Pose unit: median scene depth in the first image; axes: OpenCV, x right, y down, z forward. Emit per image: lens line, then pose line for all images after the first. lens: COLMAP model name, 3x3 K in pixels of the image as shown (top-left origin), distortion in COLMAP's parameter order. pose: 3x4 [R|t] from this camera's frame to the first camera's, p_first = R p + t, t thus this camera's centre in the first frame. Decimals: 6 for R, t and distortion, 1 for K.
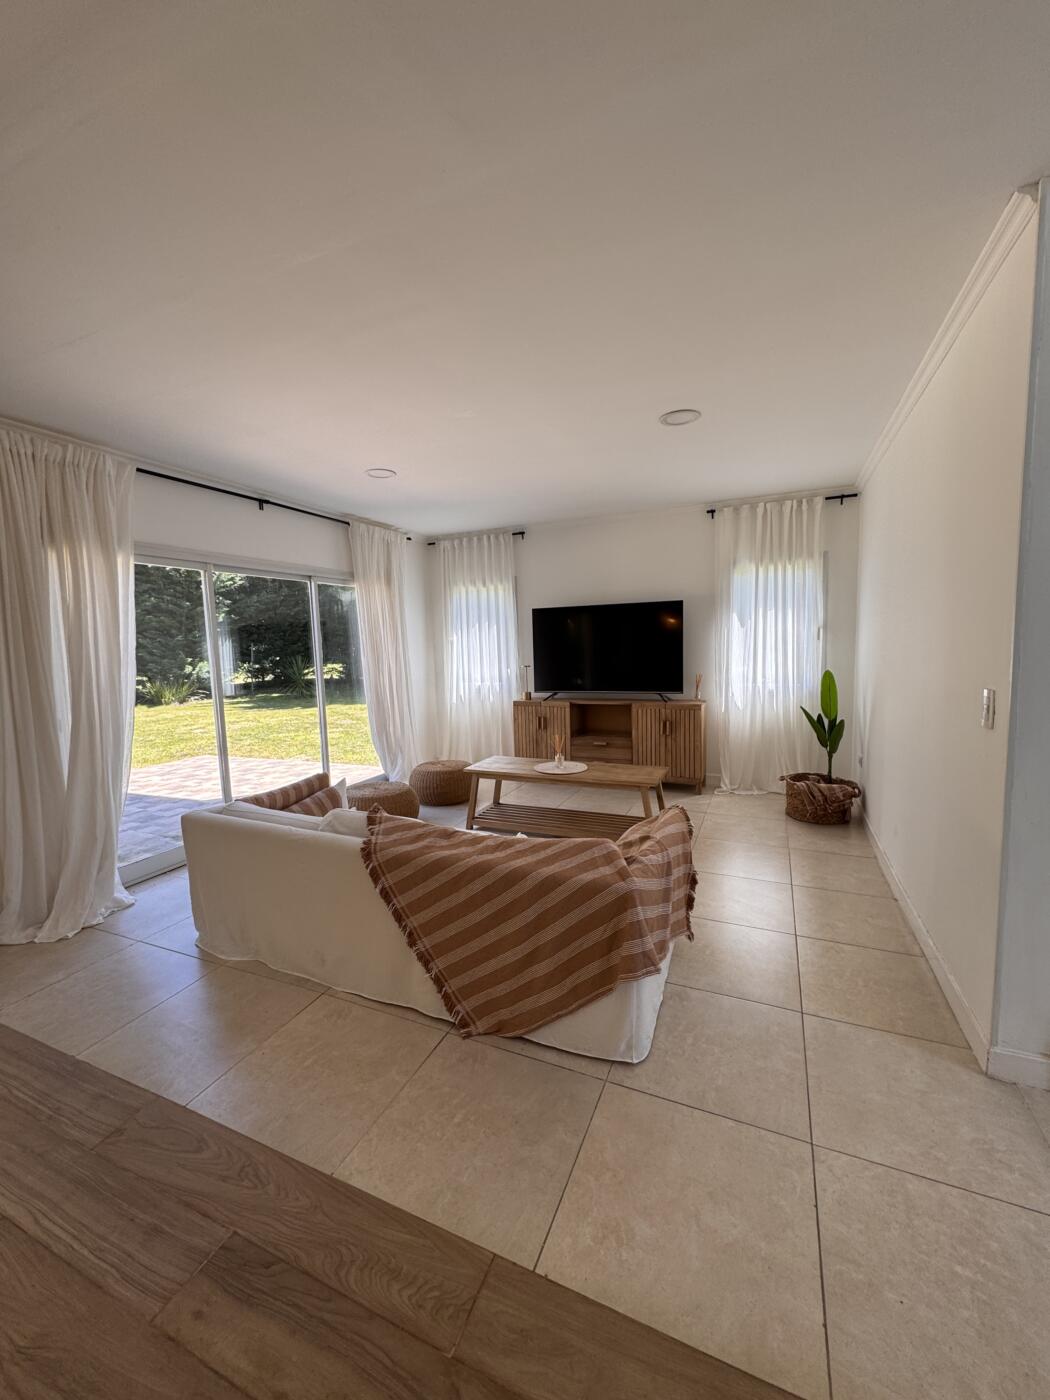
lens RADIAL K [[557.7, 0, 523.8], [0, 557.7, 701.8], [0, 0, 1]] dist [-0.003163, -0.000004]
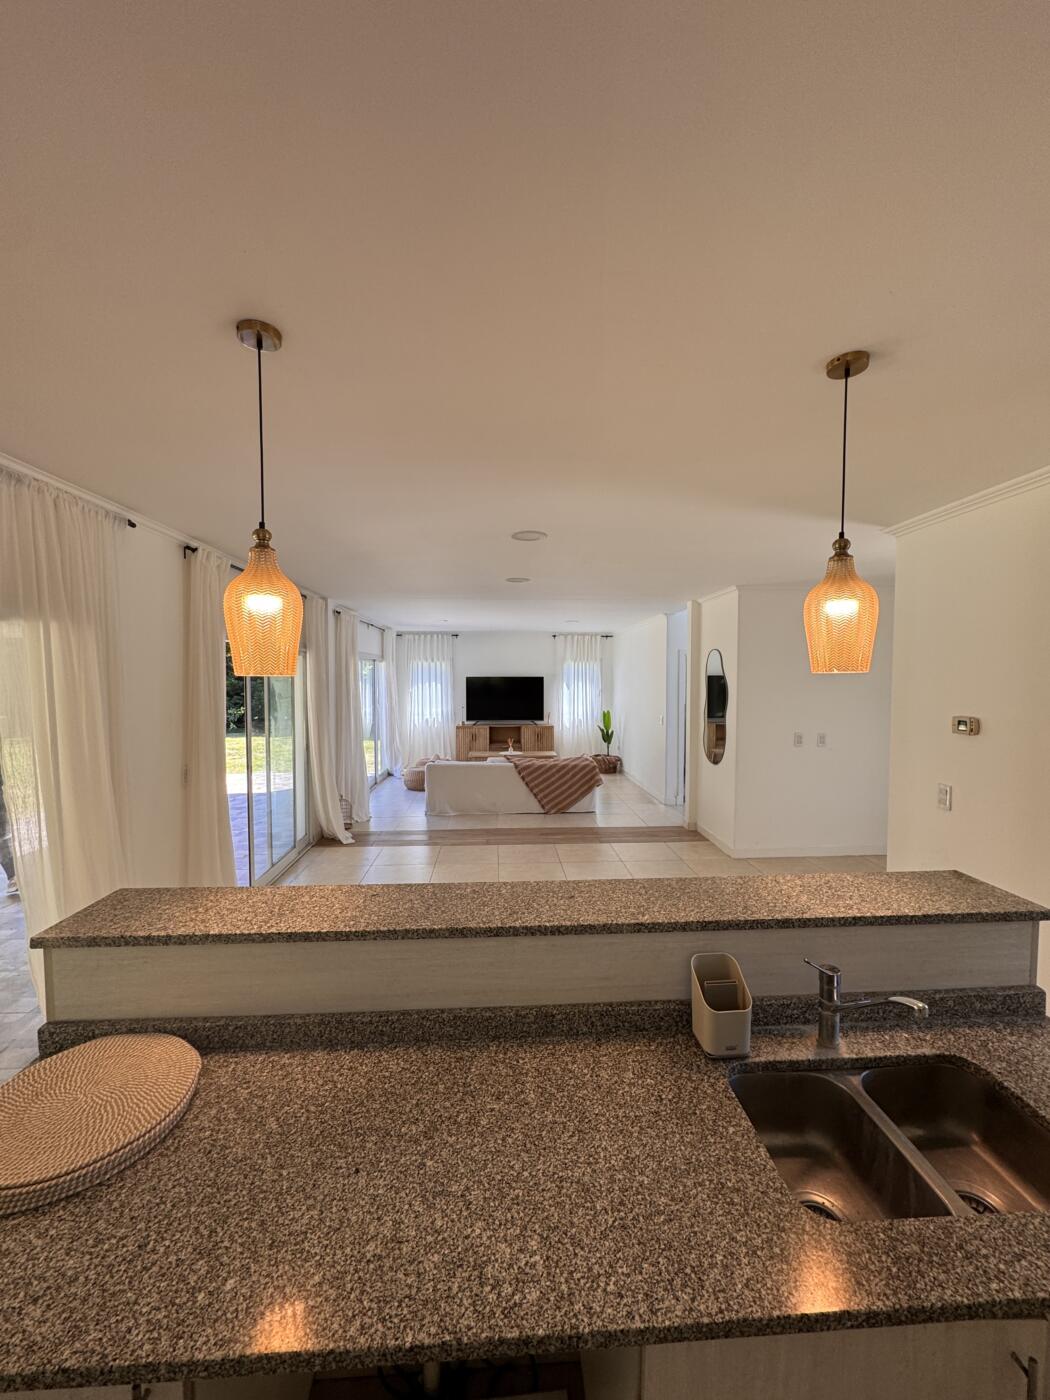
lens RADIAL K [[557.7, 0, 529.5], [0, 557.7, 703.5], [0, 0, 1]] dist [-0.003163, -0.000004]
pose [[0.887846, 0.006127, 0.460100, -0.767471], [0.022288, 0.998165, -0.056299, 0.038711], [-0.459600, 0.060240, 0.886080, -0.879423]]
